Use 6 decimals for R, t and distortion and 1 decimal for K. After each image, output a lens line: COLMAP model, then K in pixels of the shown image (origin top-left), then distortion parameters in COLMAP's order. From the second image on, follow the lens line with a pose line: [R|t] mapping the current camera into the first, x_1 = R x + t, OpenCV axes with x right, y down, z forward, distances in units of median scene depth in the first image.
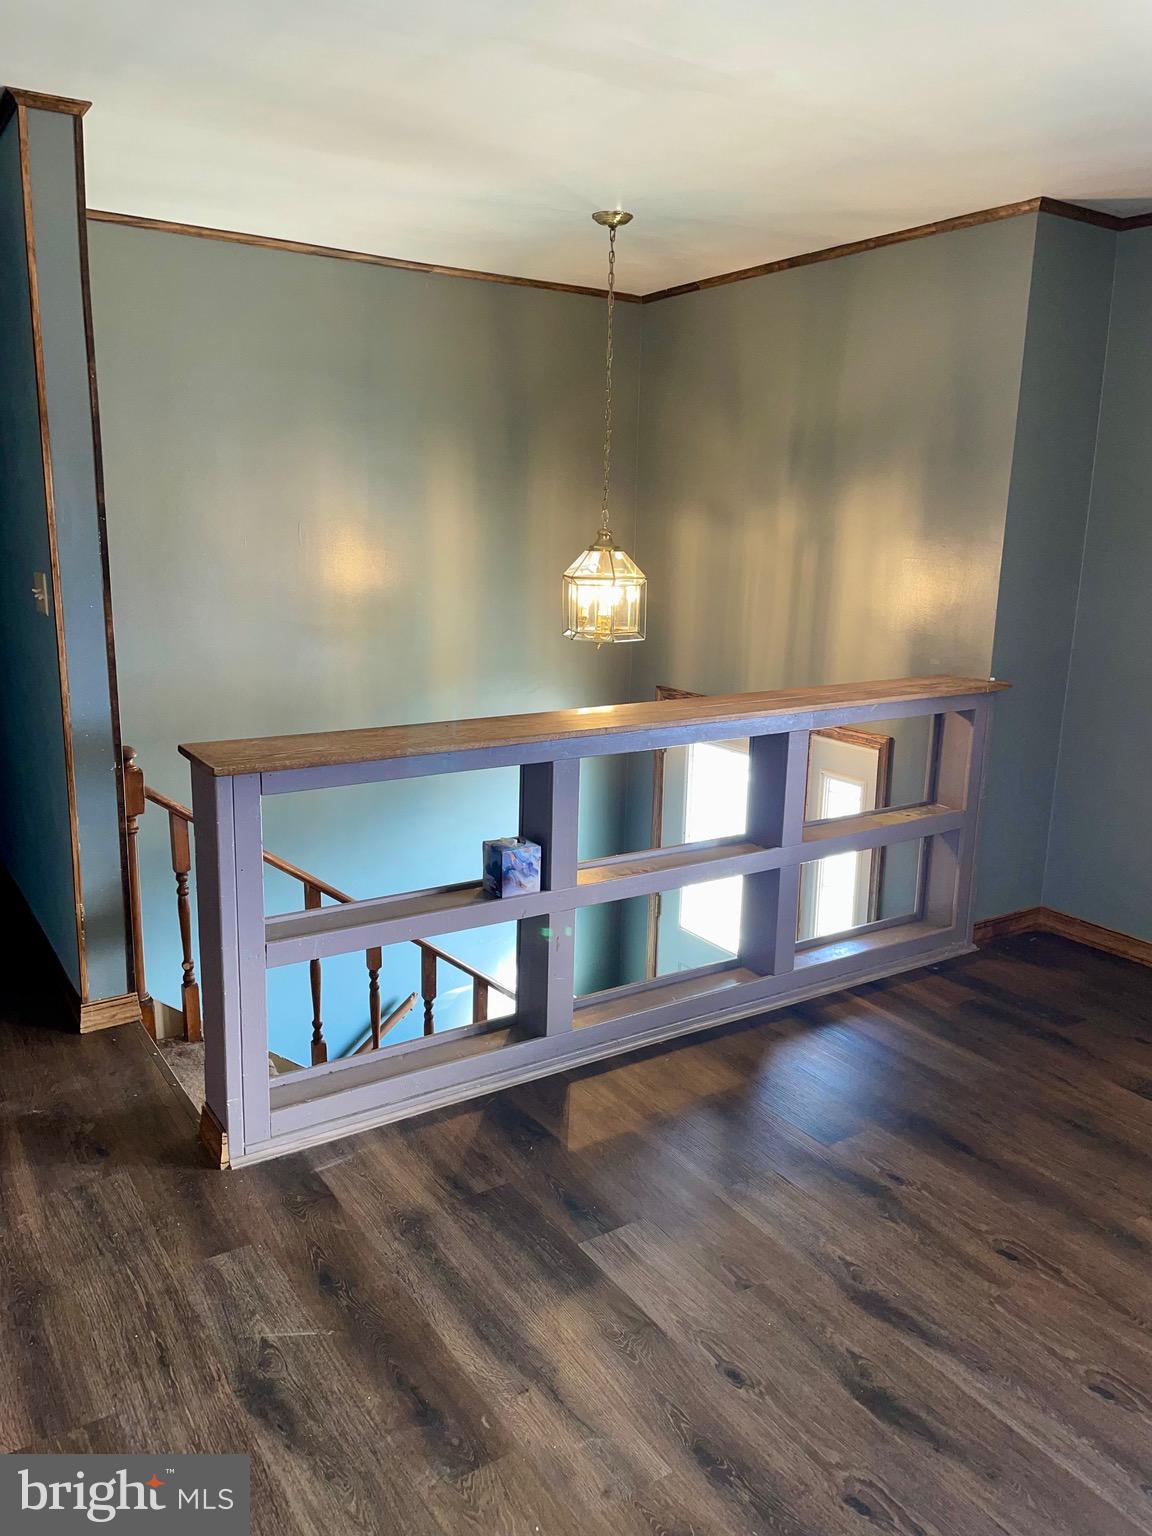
lens RADIAL K [[1153.3, 0, 576.7], [0, 1153.3, 759.2], [0, 0, 1]] dist [0.099444, -0.136549]
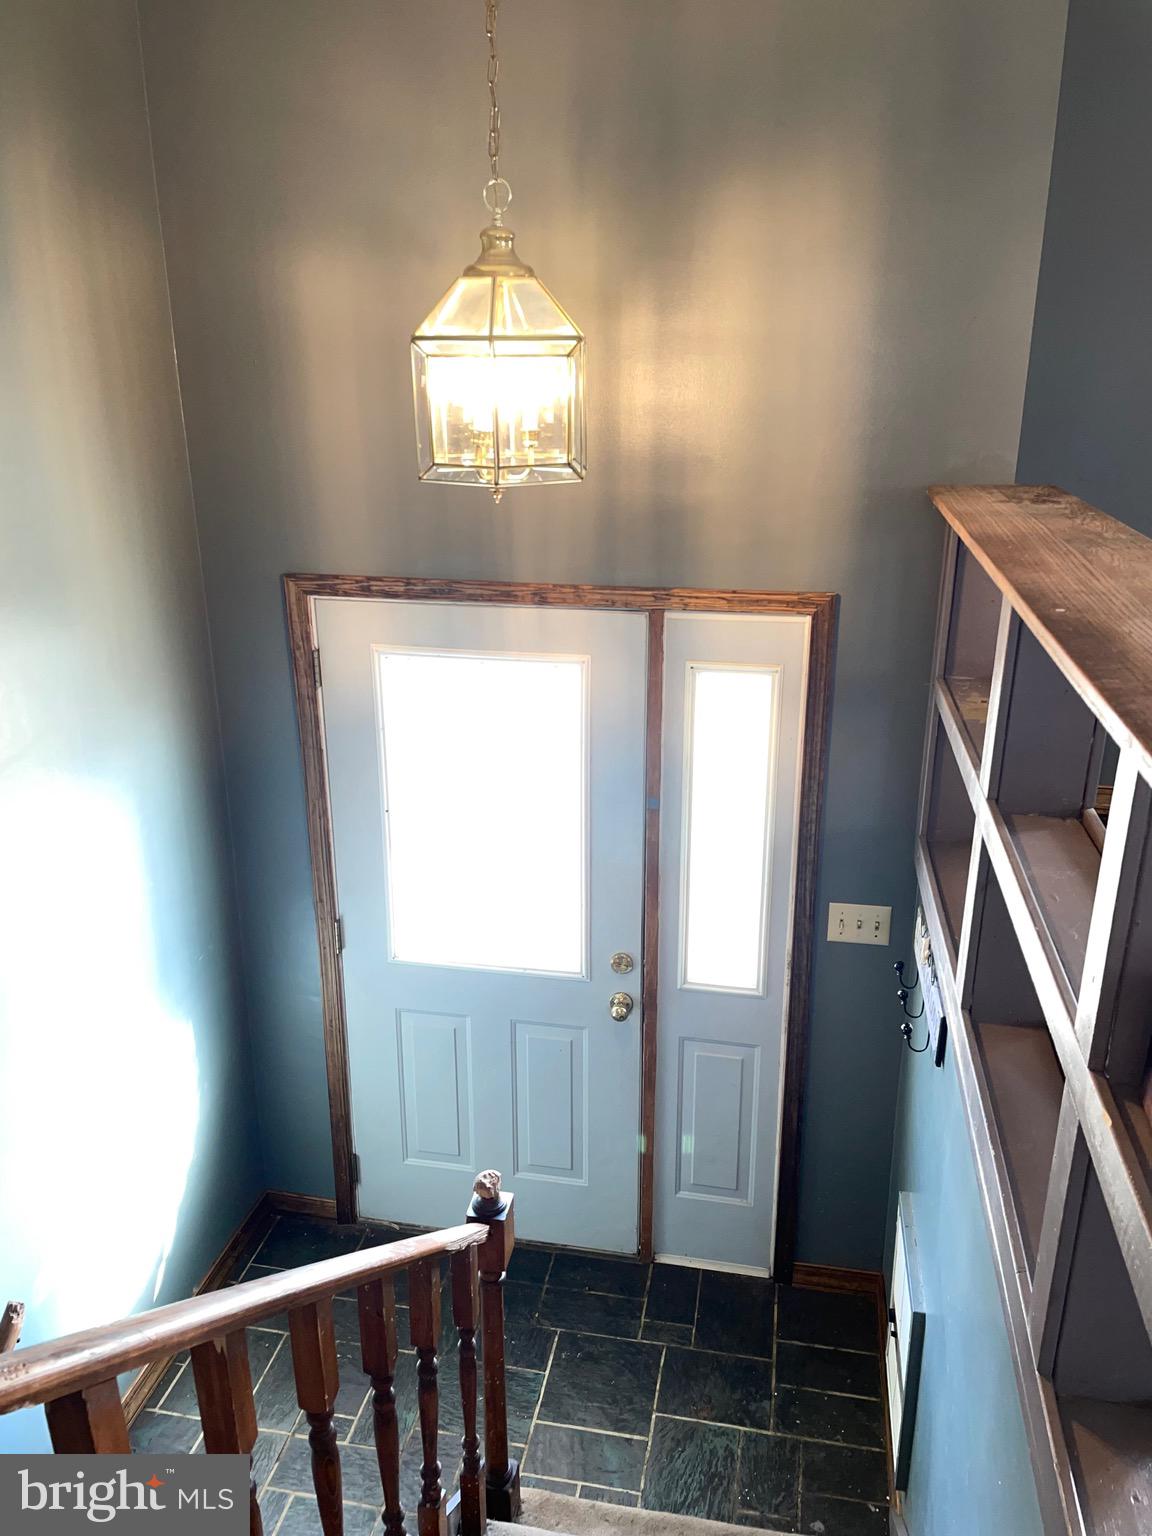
lens RADIAL K [[1153.3, 0, 576.7], [0, 1153.3, 759.2], [0, 0, 1]] dist [0.099444, -0.136549]
pose [[0.704809, -0.251143, 0.663454, -0.289510], [0.164865, 0.967618, 0.191140, -0.076802], [-0.689974, -0.025337, 0.723391, 0.615157]]
